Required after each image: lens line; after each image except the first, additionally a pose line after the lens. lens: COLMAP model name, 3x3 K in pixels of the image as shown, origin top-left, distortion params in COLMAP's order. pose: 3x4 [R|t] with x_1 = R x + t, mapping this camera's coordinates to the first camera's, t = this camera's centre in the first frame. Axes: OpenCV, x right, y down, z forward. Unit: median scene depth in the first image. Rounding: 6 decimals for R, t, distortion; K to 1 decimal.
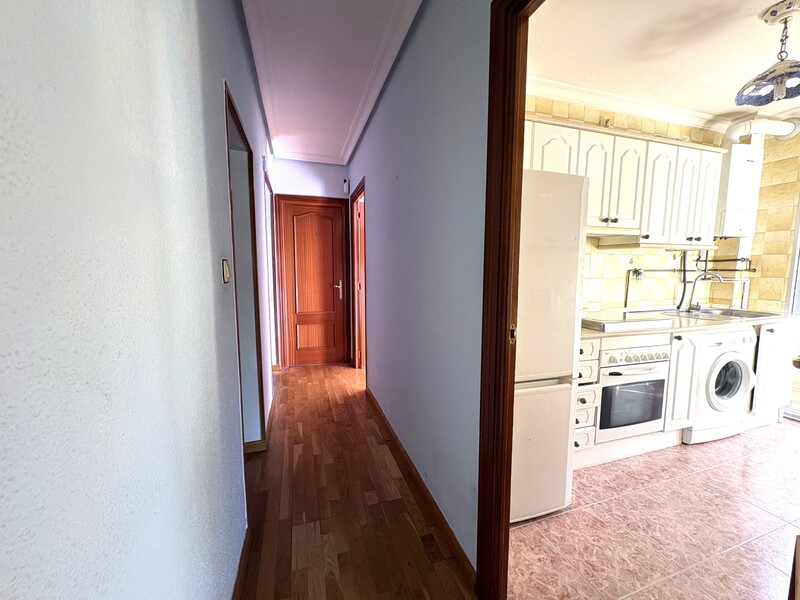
lens RADIAL K [[318.3, 0, 400.7], [0, 318.3, 300.0], [0, 0, 1]] dist [0.000632, 0.000049]
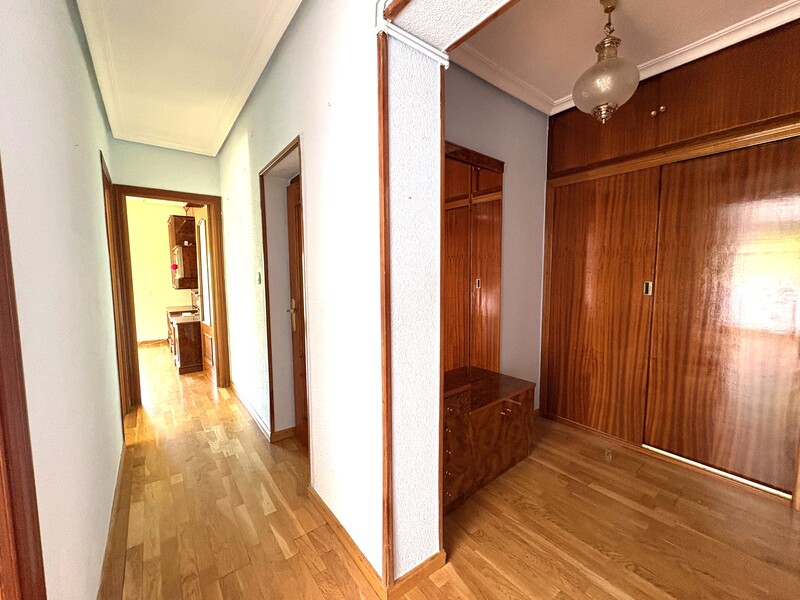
lens RADIAL K [[318.3, 0, 400.7], [0, 318.3, 300.0], [0, 0, 1]] dist [0.000632, 0.000049]
pose [[-0.940002, 0.034568, -0.339413, -0.389275], [-0.030394, 0.982413, 0.184233, -0.200714], [0.339813, 0.183495, -0.922419, 1.791718]]
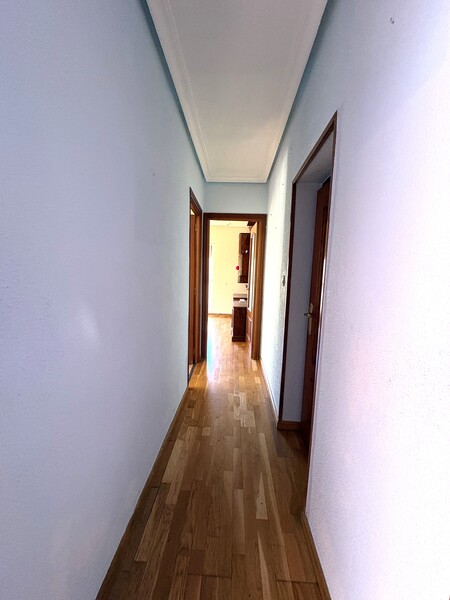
lens RADIAL K [[238.9, 0, 225.0], [0, 238.9, 300.0], [0, 0, 1]] dist [-0.001520, -0.000038]
pose [[-0.937126, -0.070540, 0.341788, -0.414893], [0.006137, 0.975877, 0.218235, -0.183356], [-0.348937, 0.206611, -0.914087, 1.506585]]
